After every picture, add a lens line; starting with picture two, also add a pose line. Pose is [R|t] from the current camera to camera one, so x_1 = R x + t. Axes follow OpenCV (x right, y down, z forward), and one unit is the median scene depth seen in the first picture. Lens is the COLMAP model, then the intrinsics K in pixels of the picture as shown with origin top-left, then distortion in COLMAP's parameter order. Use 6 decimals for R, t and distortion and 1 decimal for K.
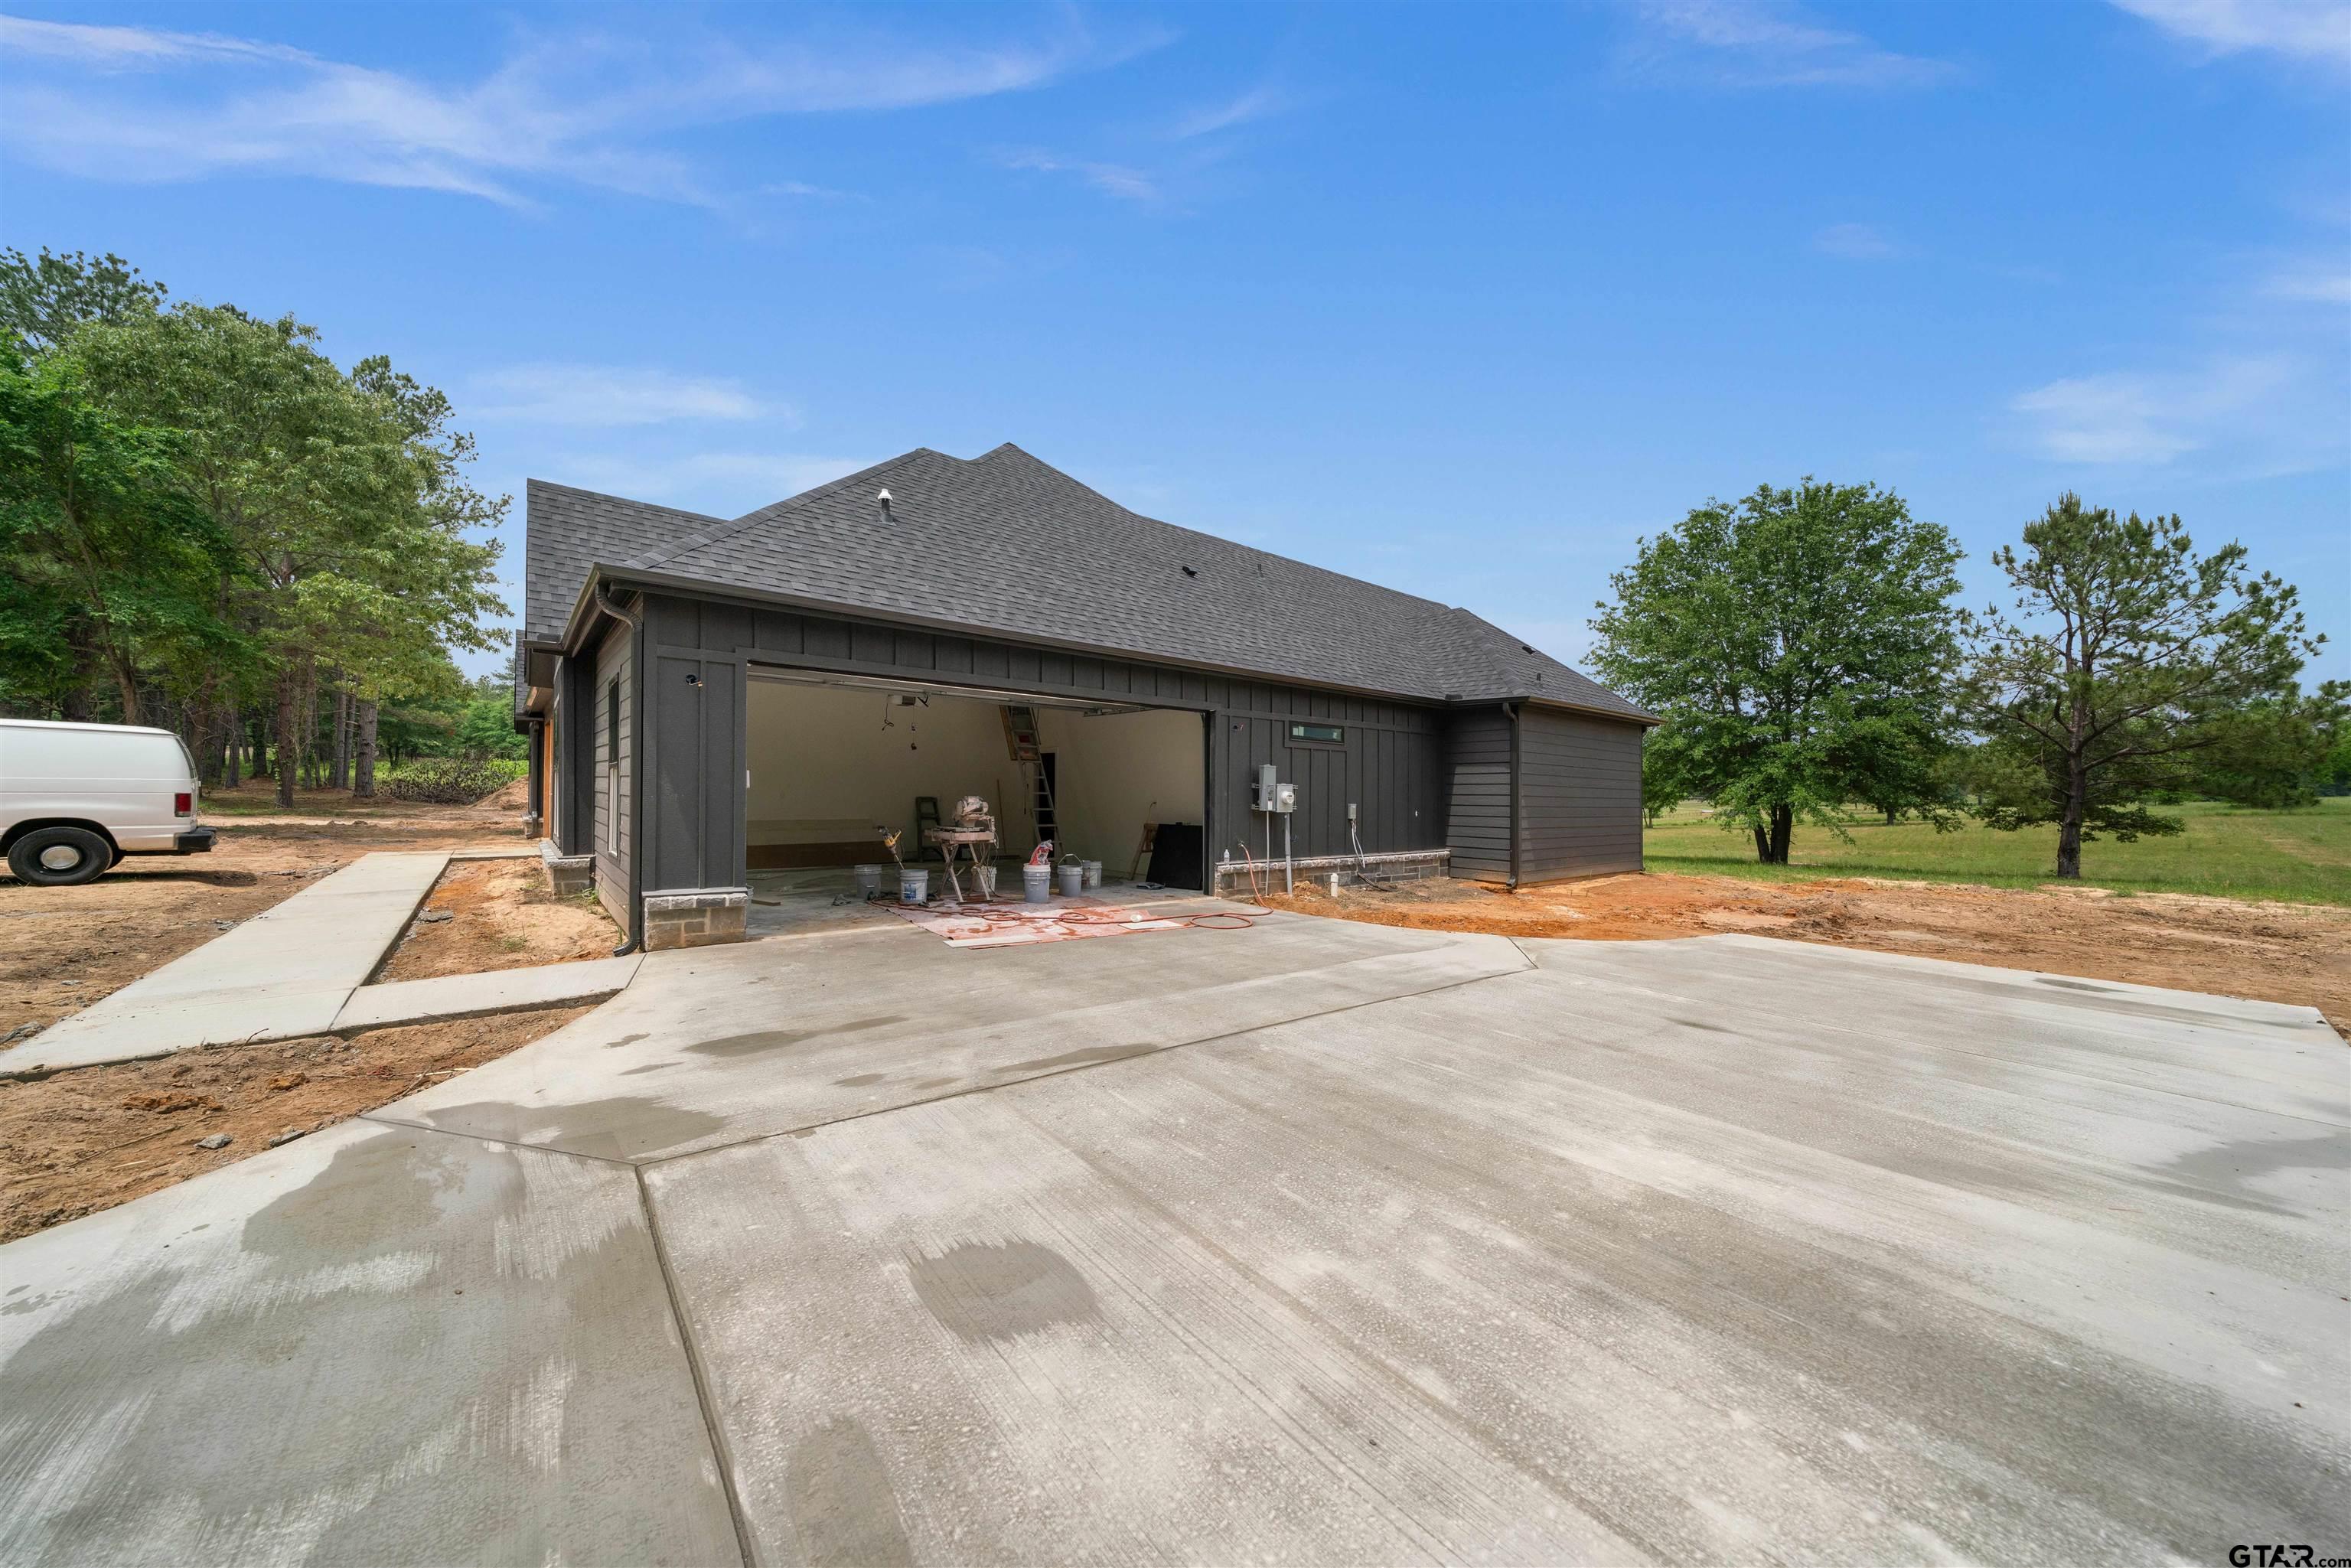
lens RADIAL K [[877.7, 0, 1296.3], [0, 877.7, 813.4], [0, 0, 1]] dist [-0.007779, 0.000374]
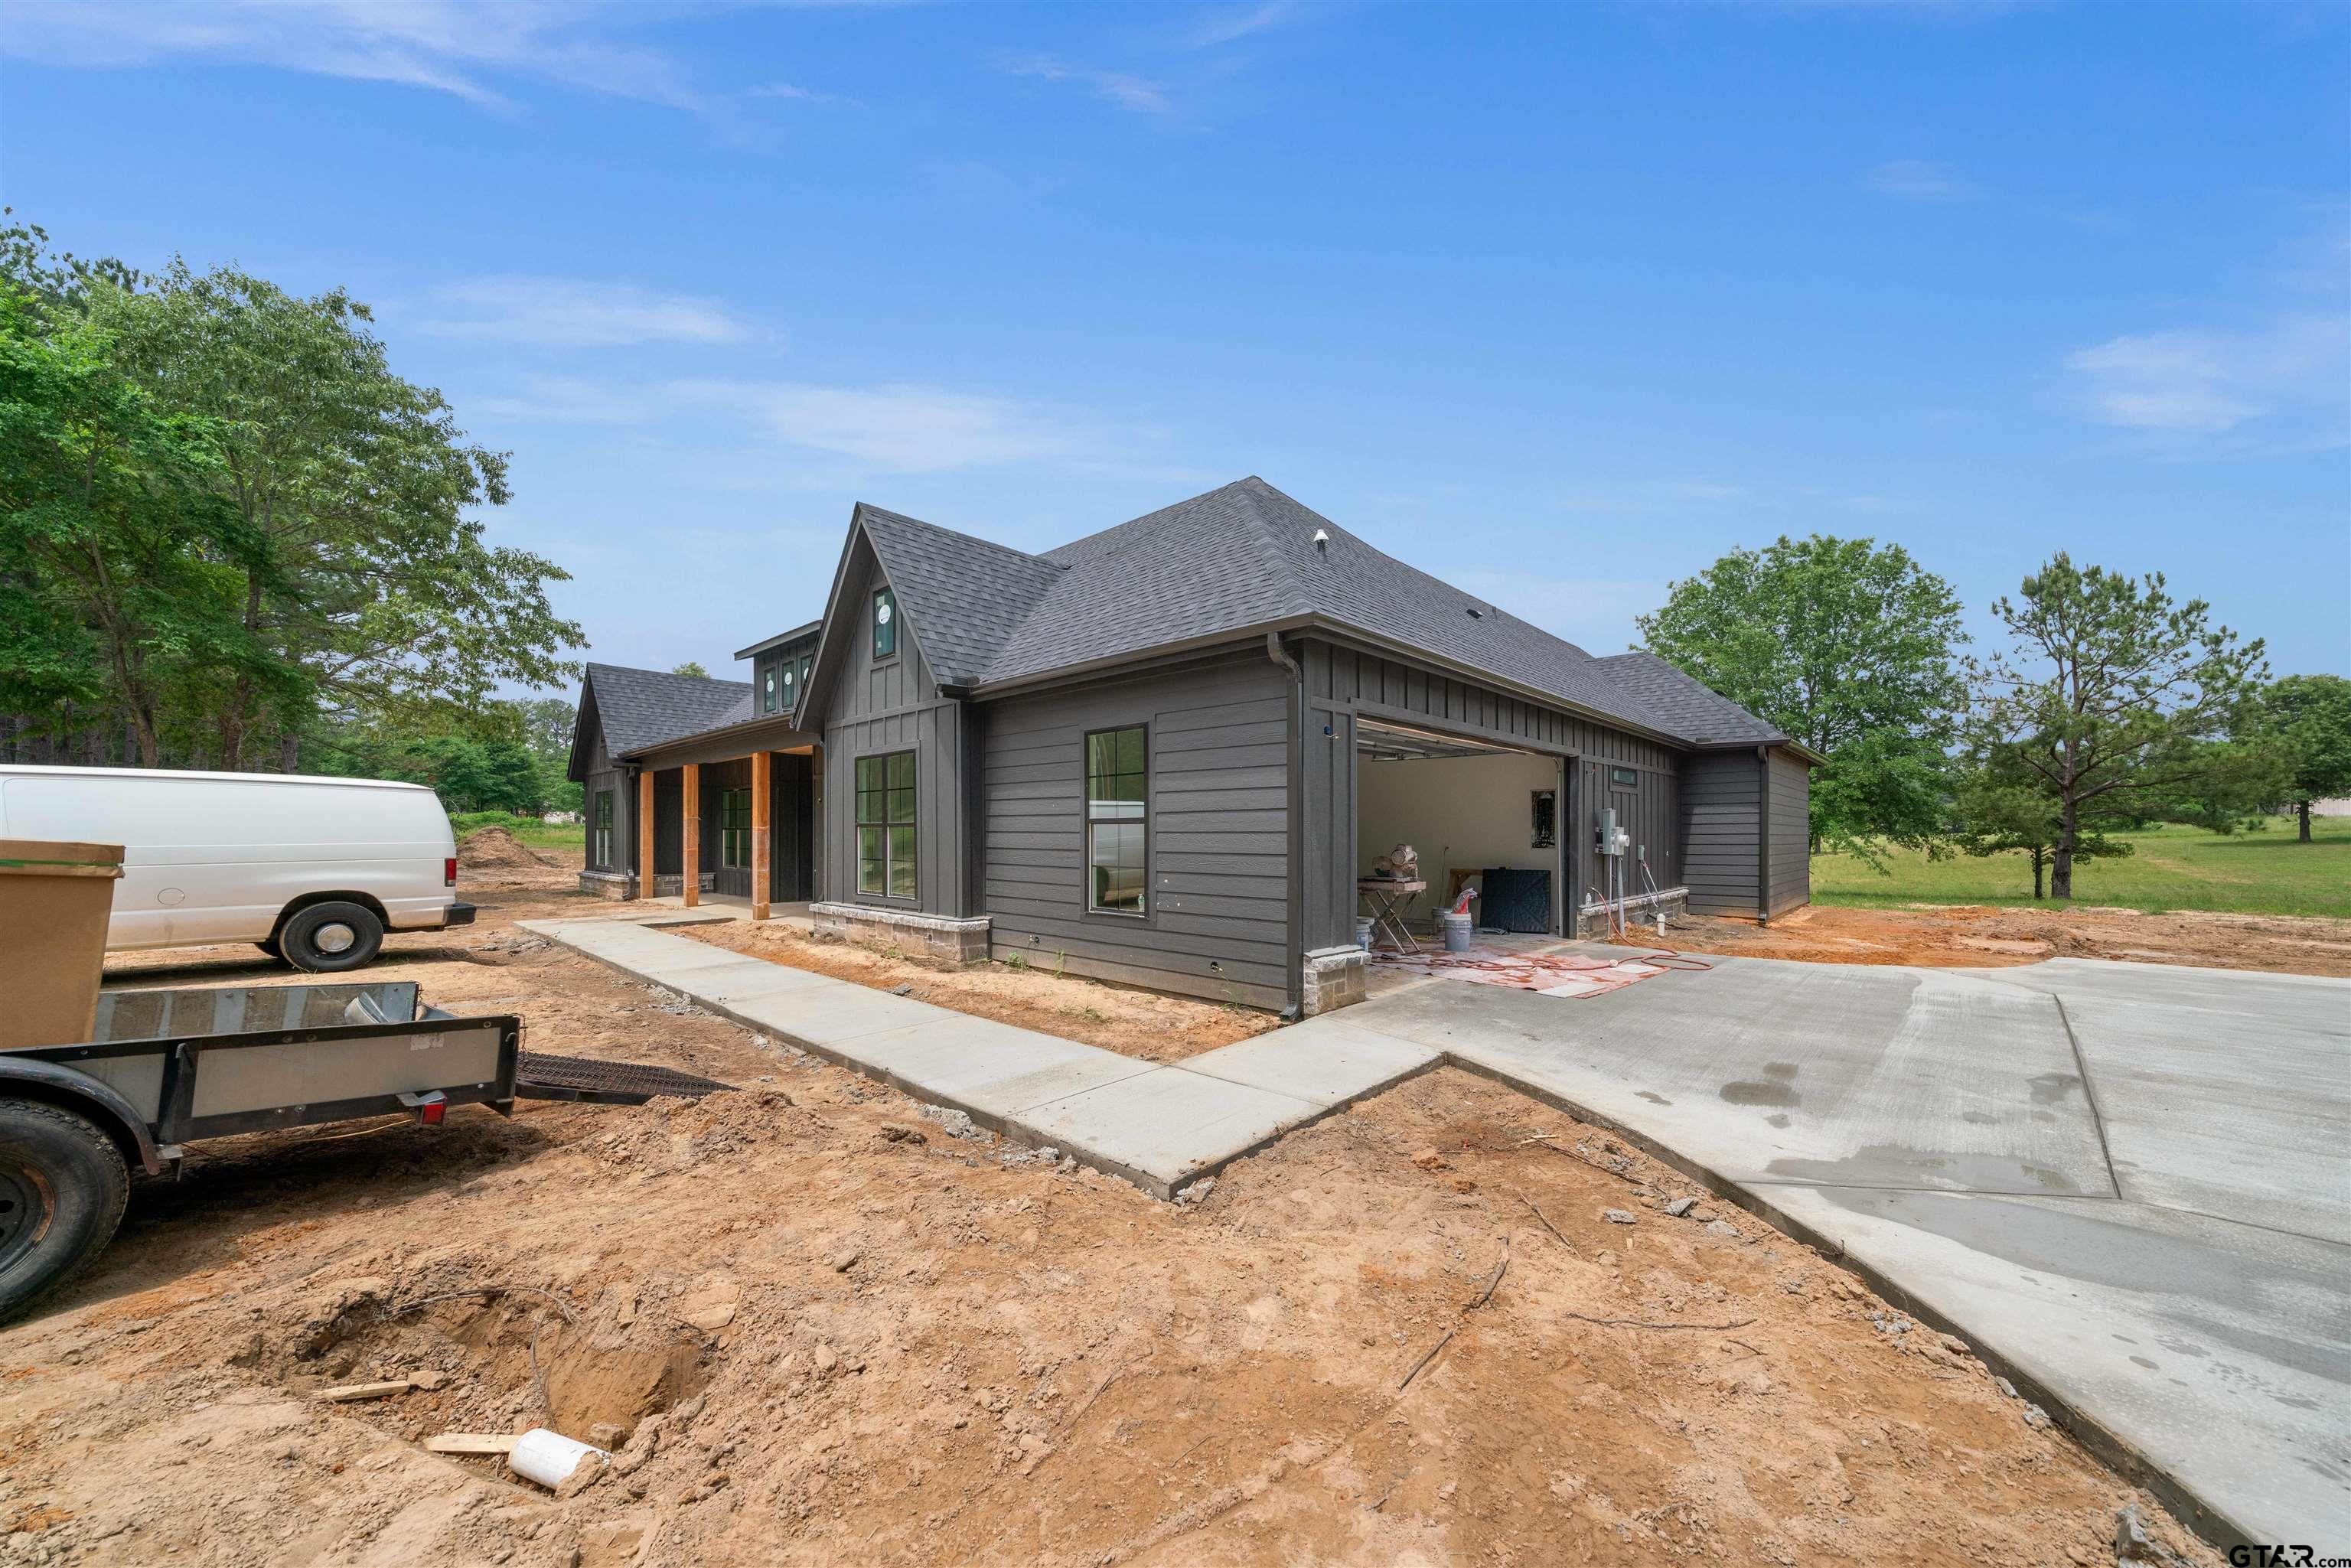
lens RADIAL K [[877.7, 0, 1480.5], [0, 877.7, 858.5], [0, 0, 1]] dist [-0.007779, 0.000374]
pose [[0.989757, -0.019842, 0.141375, -0.316168], [0.019045, 0.999794, 0.006987, -0.007419], [-0.141485, -0.004223, 0.989931, 0.009190]]
